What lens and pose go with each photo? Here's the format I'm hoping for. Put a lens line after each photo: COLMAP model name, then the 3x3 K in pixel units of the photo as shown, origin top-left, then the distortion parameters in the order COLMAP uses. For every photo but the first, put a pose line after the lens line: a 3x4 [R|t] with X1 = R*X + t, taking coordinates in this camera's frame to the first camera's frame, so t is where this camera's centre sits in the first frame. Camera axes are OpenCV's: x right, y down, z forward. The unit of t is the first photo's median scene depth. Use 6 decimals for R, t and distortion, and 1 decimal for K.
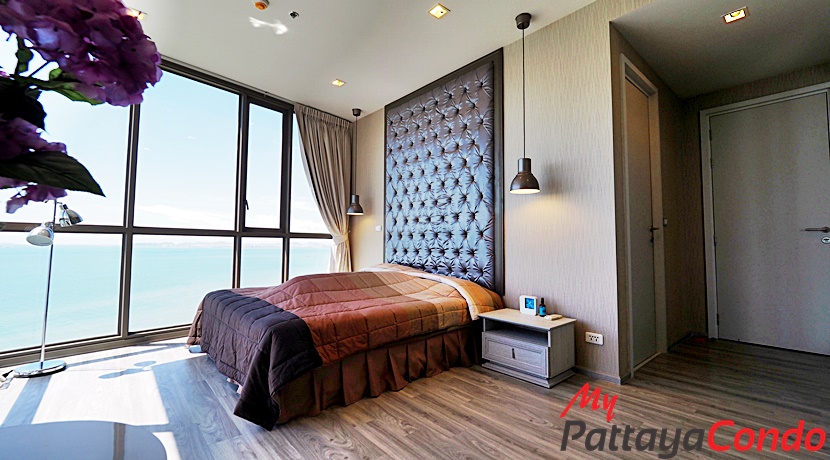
lens RADIAL K [[348.2, 0, 417.8], [0, 348.2, 227.1], [0, 0, 1]] dist [-0.014065, 0.005288]
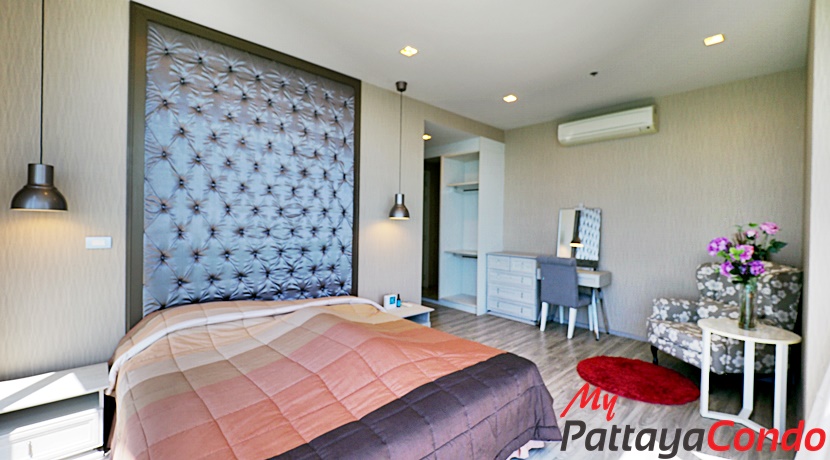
lens RADIAL K [[348.2, 0, 417.8], [0, 348.2, 227.1], [0, 0, 1]] dist [-0.014065, 0.005288]
pose [[-0.030057, -0.012767, 0.999467, -0.786627], [-0.061617, 0.998040, 0.010896, -0.064979], [-0.997647, -0.061257, -0.030784, 0.738228]]
